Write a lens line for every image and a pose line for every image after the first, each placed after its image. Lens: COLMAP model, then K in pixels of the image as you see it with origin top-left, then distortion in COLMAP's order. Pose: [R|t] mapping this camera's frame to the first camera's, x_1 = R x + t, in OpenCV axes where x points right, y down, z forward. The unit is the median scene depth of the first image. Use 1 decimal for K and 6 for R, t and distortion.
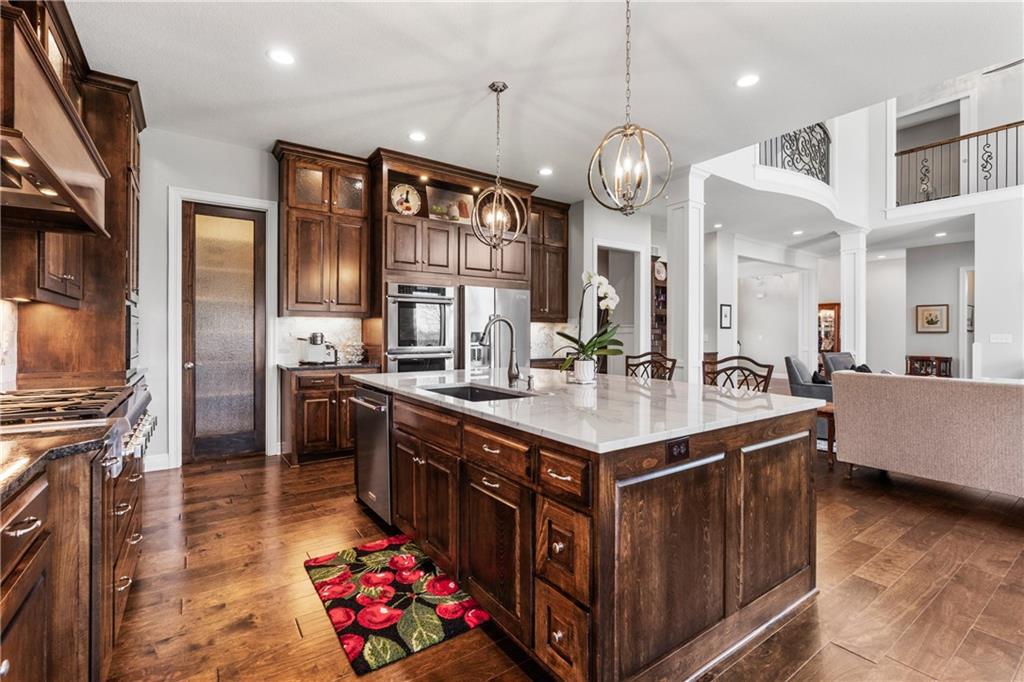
lens RADIAL K [[459.7, 0, 514.3], [0, 459.7, 336.8], [0, 0, 1]] dist [-0.003989, 0.001099]
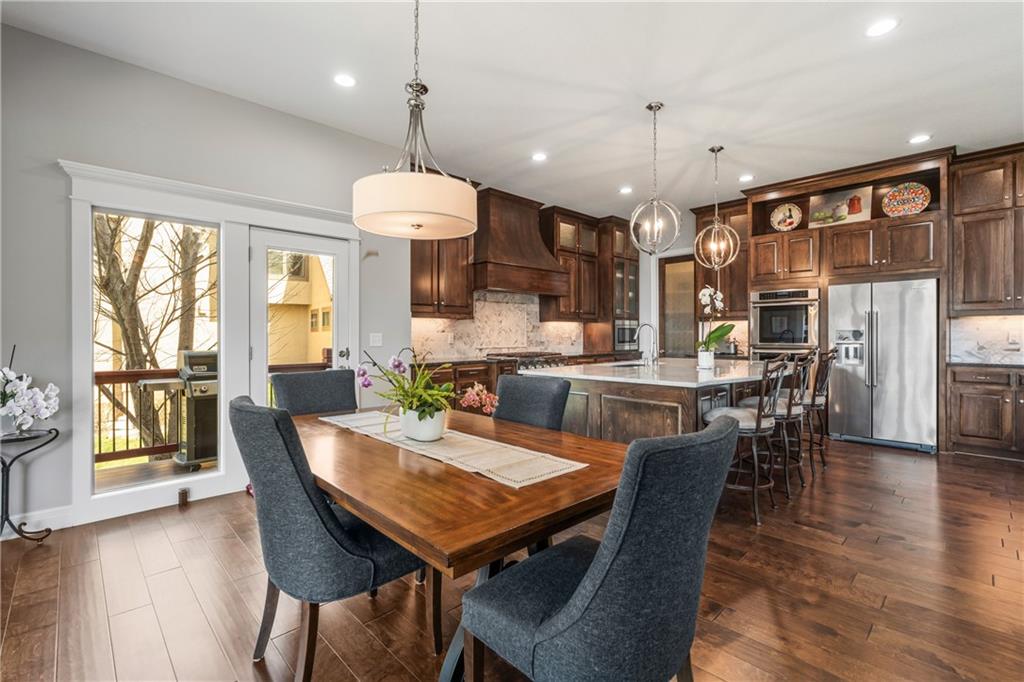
lens RADIAL K [[459.7, 0, 517.4], [0, 459.7, 336.6], [0, 0, 1]] dist [-0.003989, 0.001099]
pose [[0.162991, 0.003160, -0.986622, 0.864105], [0.000691, 0.999994, 0.003317, -0.000504], [0.986627, -0.001222, 0.162988, 0.149463]]
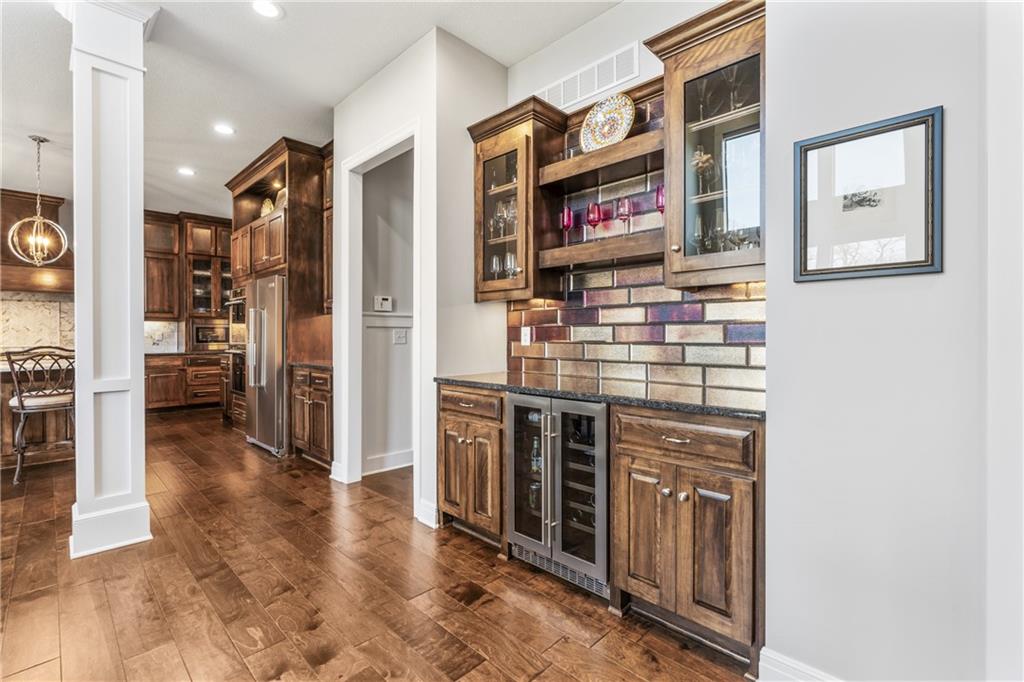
lens RADIAL K [[459.7, 0, 515.5], [0, 459.7, 339.5], [0, 0, 1]] dist [-0.003989, 0.001099]
pose [[0.176125, 0.006488, -0.984346, 1.060438], [-0.000239, 0.999979, 0.006548, 0.006343], [0.984368, -0.000918, 0.176123, 1.515894]]
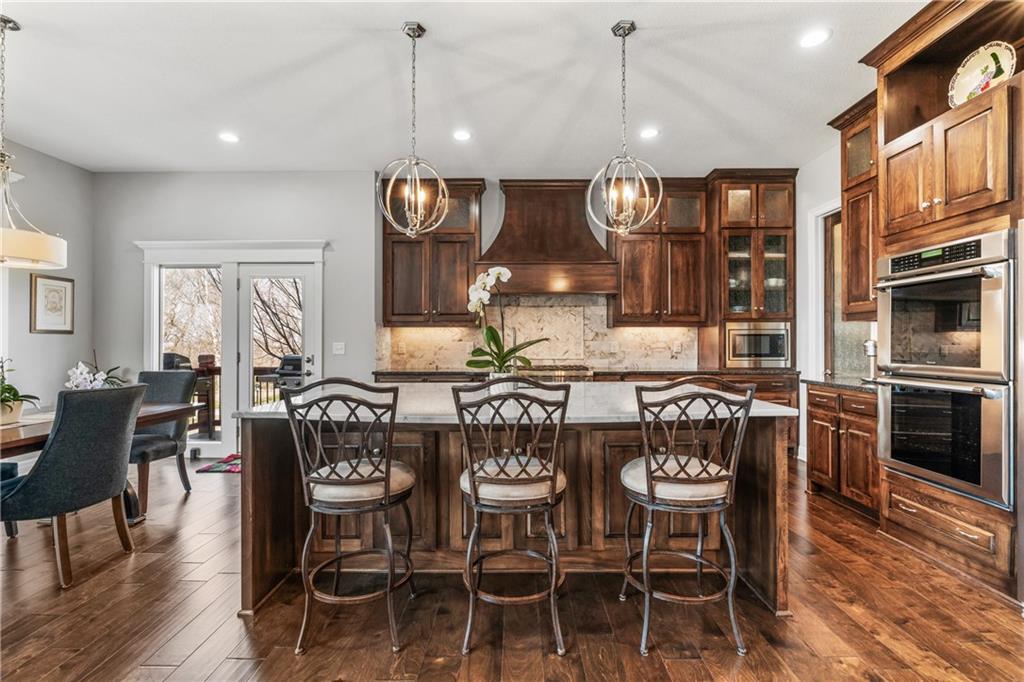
lens RADIAL K [[459.7, 0, 511.7], [0, 459.7, 342.8], [0, 0, 1]] dist [-0.003989, 0.001099]
pose [[-0.583035, -0.000843, -0.812447, 0.517702], [-0.000918, 1.000000, -0.000379, -0.003712], [0.812446, 0.000525, -0.583036, 0.942329]]
